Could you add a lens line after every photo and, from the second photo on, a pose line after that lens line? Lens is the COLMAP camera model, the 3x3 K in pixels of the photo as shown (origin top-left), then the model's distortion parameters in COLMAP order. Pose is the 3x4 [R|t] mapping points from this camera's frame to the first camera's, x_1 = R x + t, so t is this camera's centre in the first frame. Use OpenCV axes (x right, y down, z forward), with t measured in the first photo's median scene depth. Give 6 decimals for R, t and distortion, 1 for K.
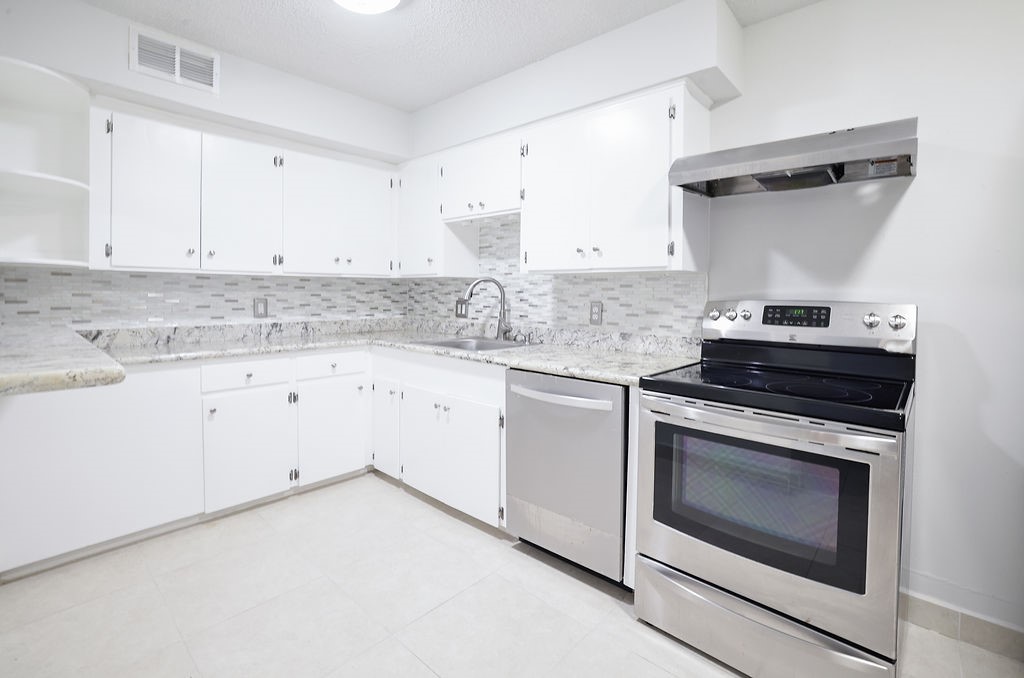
lens RADIAL K [[455.4, 0, 502.2], [0, 455.4, 300.9], [0, 0, 1]] dist [-0.002619, 0.000584]
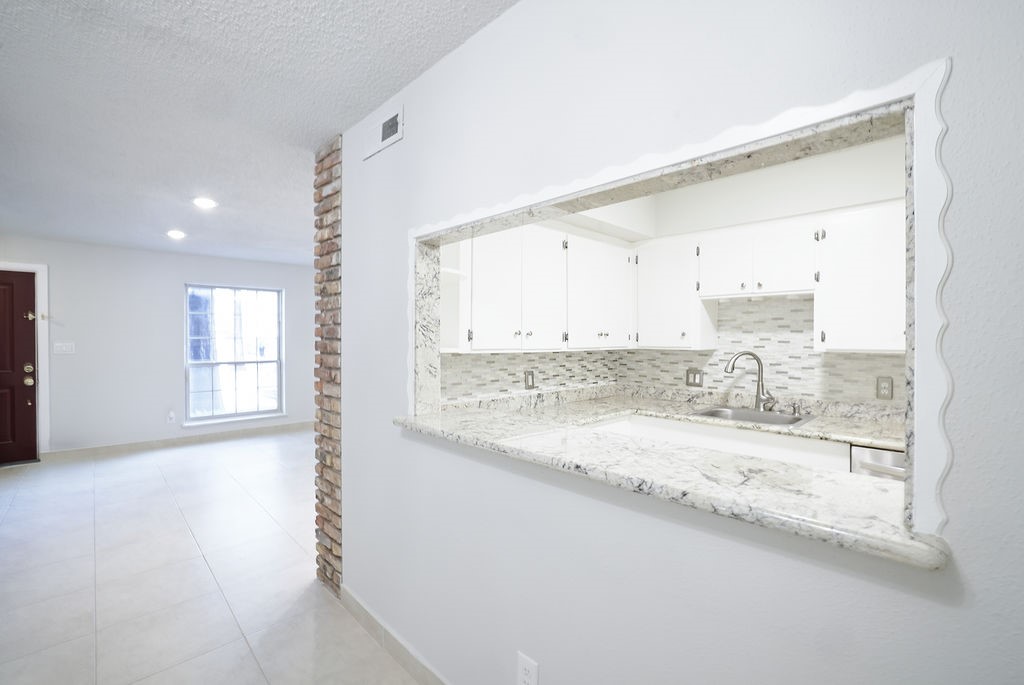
lens RADIAL K [[442.3, 0, 514.3], [0, 442.3, 344.0], [0, 0, 1]] dist [0.004430, 0.000601]
pose [[0.999760, -0.003578, -0.021636, -0.577767], [0.003372, 0.999949, -0.009537, -0.062980], [0.021669, 0.009461, 0.999720, -0.042929]]
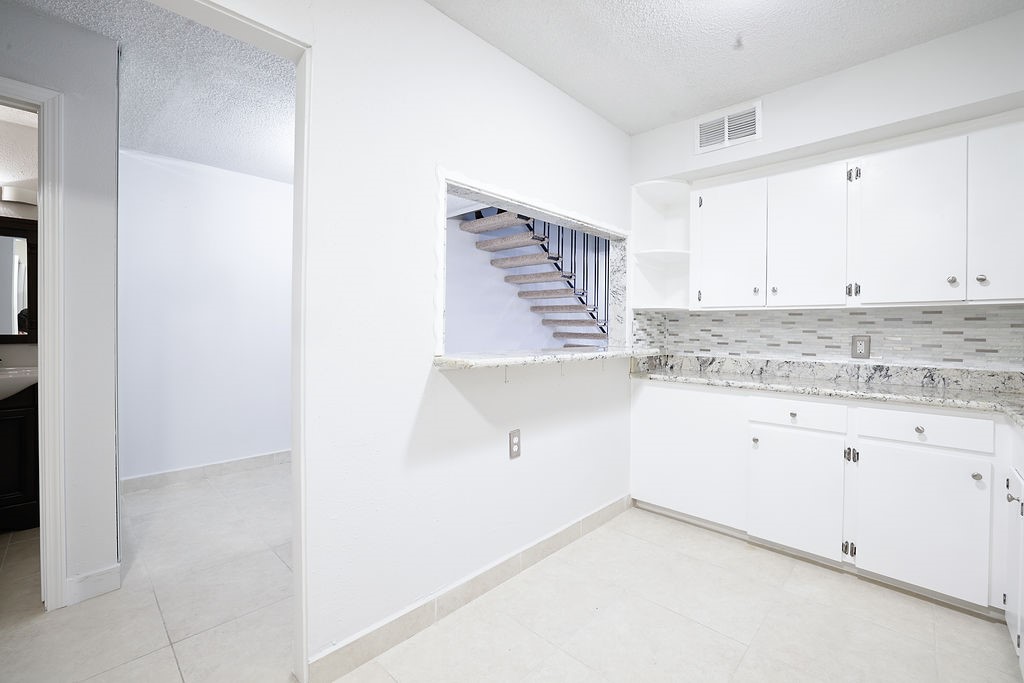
lens RADIAL K [[442.3, 0, 514.2], [0, 442.3, 332.2], [0, 0, 1]] dist [0.004430, 0.000601]
pose [[0.021515, 0.002359, -0.999766, 0.315313], [-0.027310, 0.999625, 0.001771, 0.004922], [0.999395, 0.027265, 0.021571, 0.344059]]
